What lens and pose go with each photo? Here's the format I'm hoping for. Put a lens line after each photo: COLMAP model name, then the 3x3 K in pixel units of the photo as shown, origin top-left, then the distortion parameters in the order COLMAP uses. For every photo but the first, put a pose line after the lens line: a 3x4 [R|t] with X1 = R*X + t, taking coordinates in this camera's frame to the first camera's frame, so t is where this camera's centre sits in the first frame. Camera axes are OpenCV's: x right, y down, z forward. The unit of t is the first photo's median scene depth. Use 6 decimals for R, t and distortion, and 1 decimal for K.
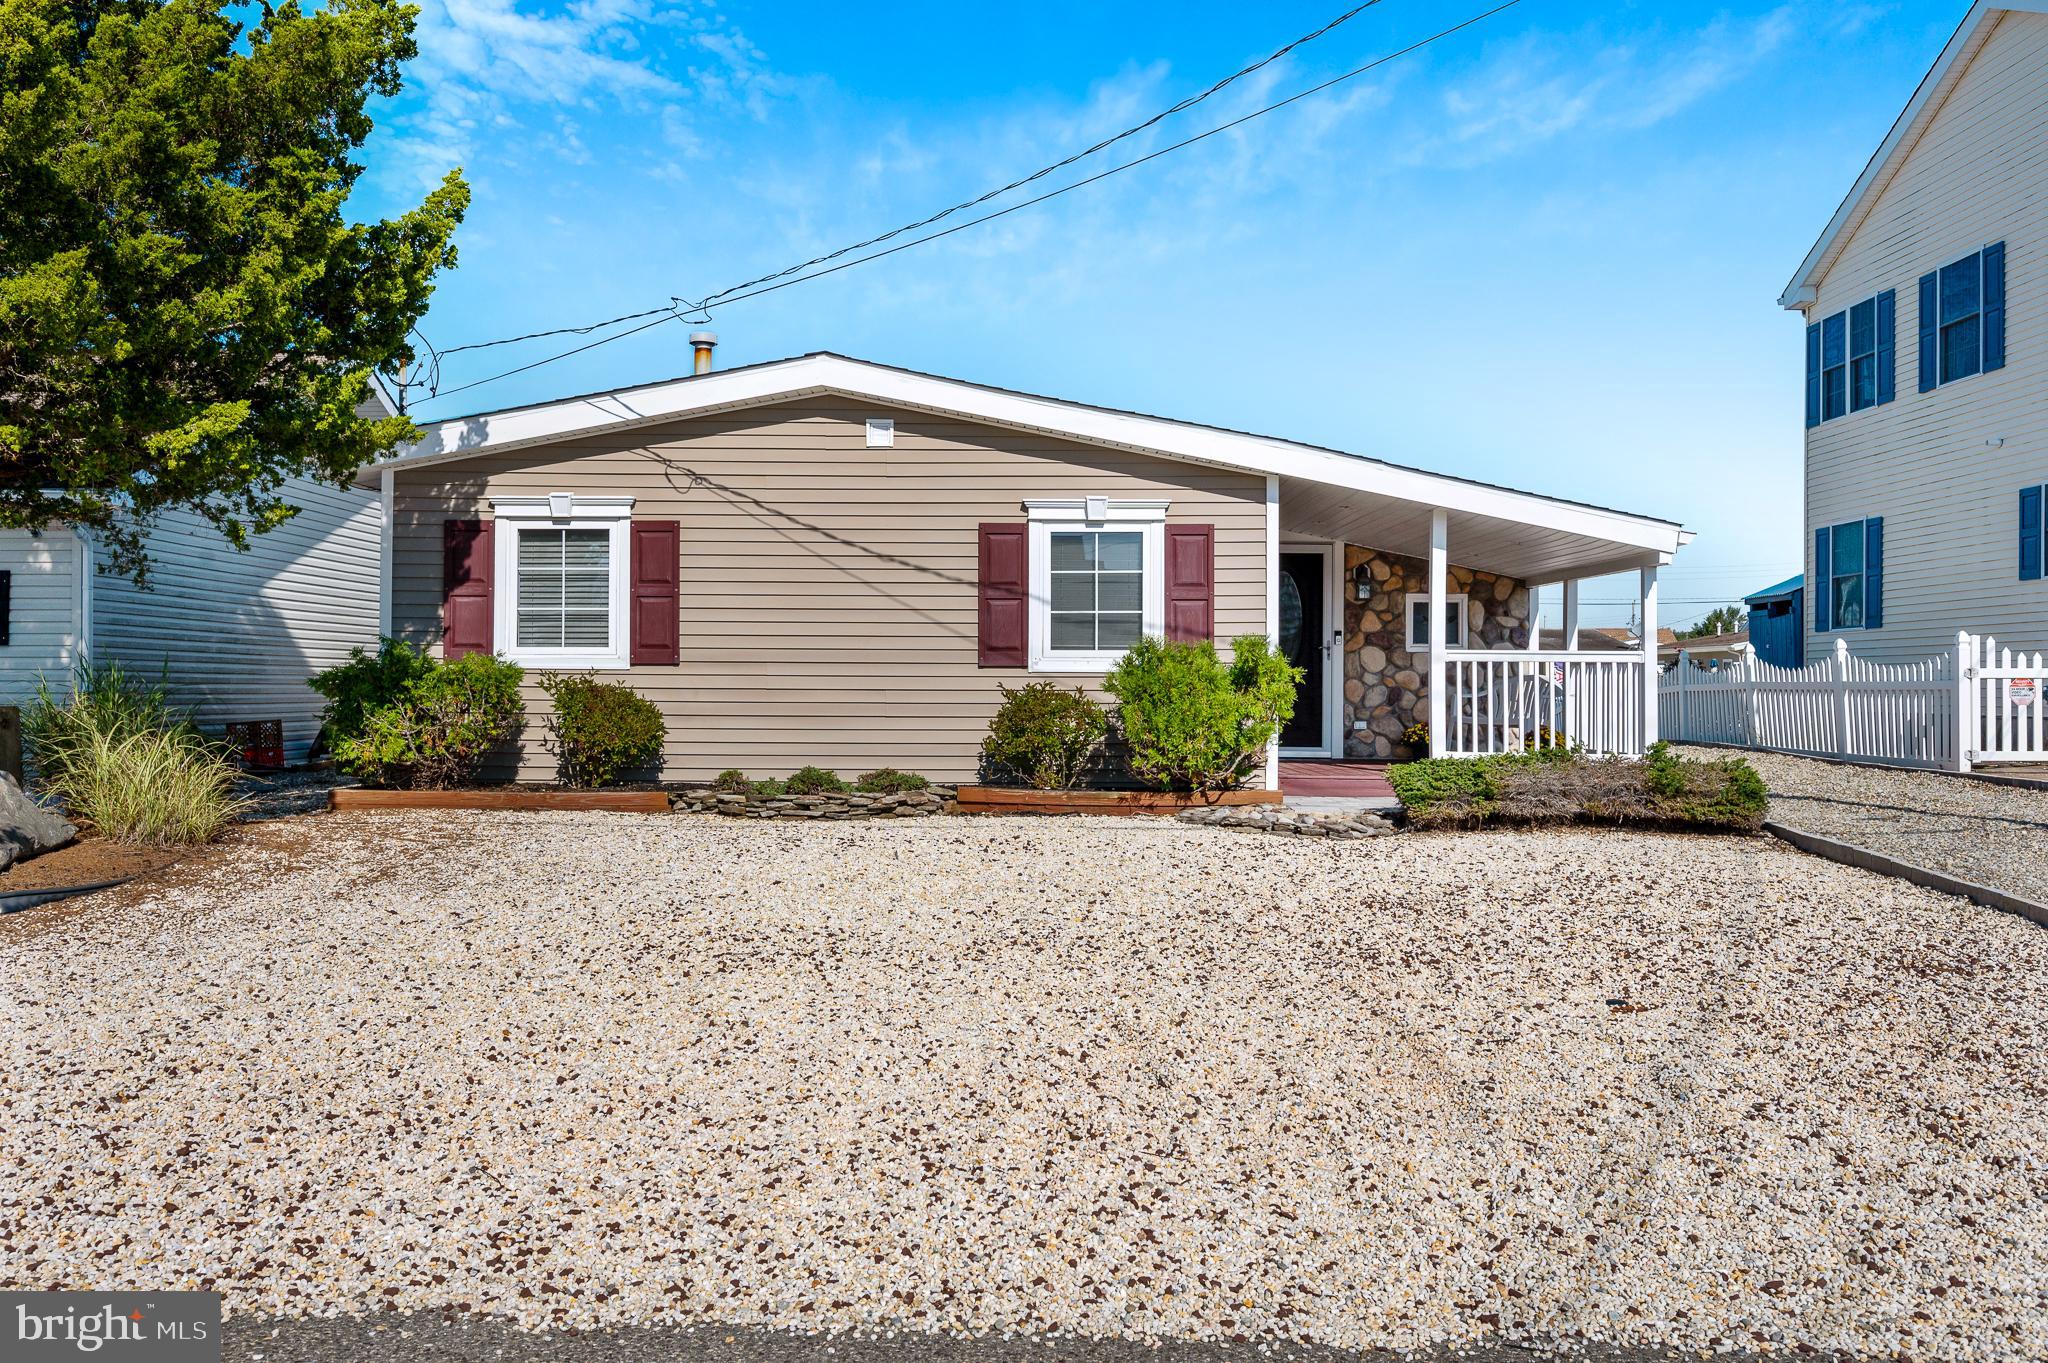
lens RADIAL K [[1641.8, 0, 1024.6], [0, 1641.8, 679.2], [0, 0, 1]] dist [0.002523, 0.001435]
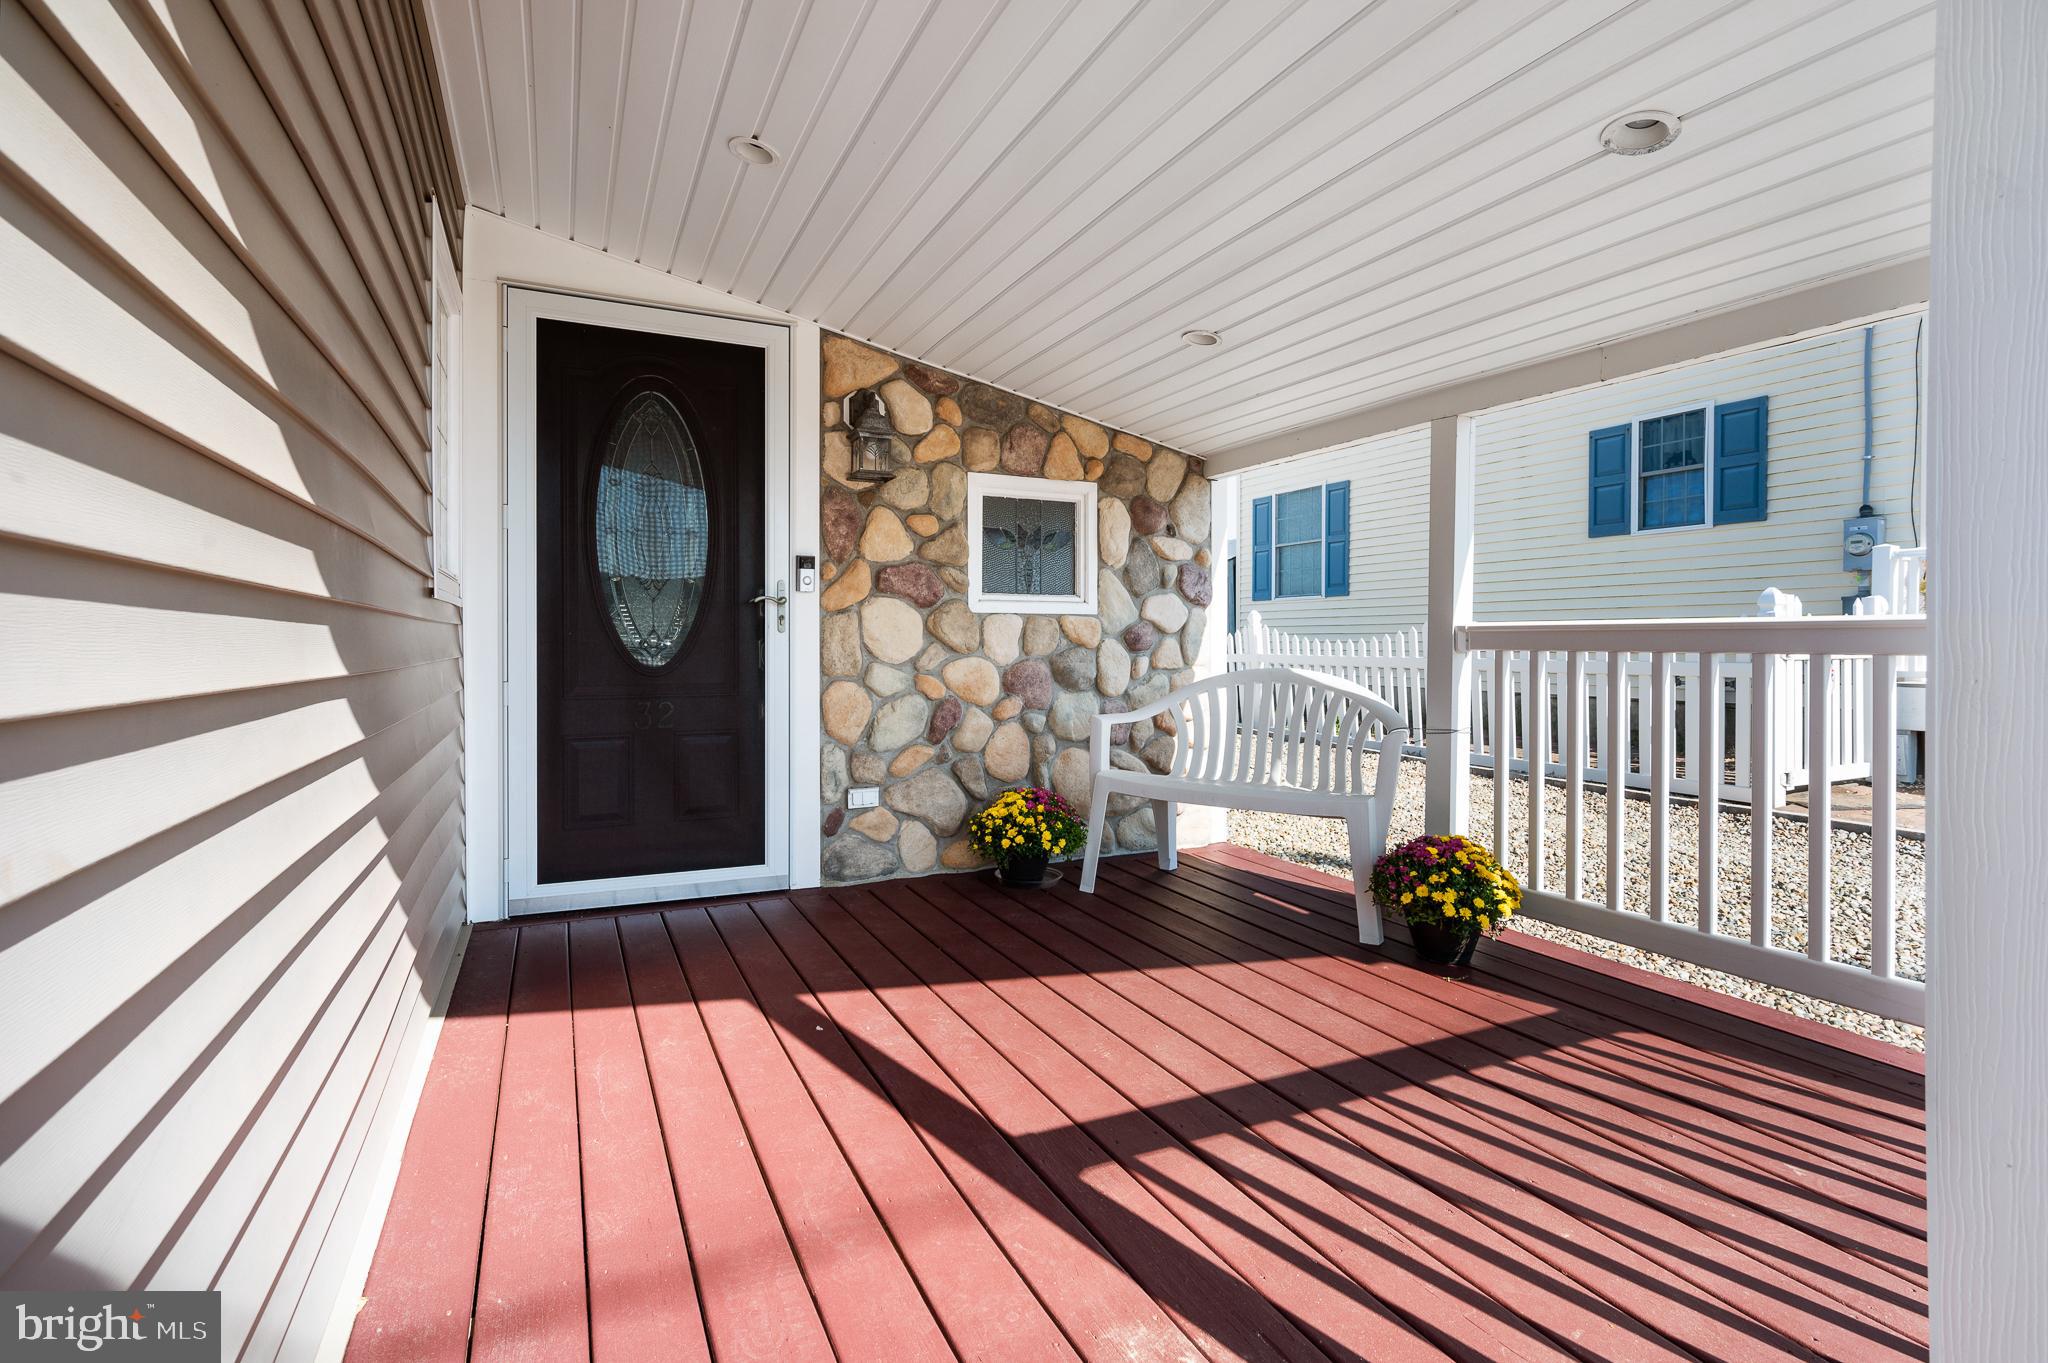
lens RADIAL K [[941.8, 0, 1019.9], [0, 941.8, 644.8], [0, 0, 1]] dist [0.000950, 0.000030]
pose [[0.895851, -0.006042, 0.444314, 0.138169], [0.002423, 0.999959, 0.008711, -0.010510], [-0.444349, -0.006727, 0.895829, 0.781645]]
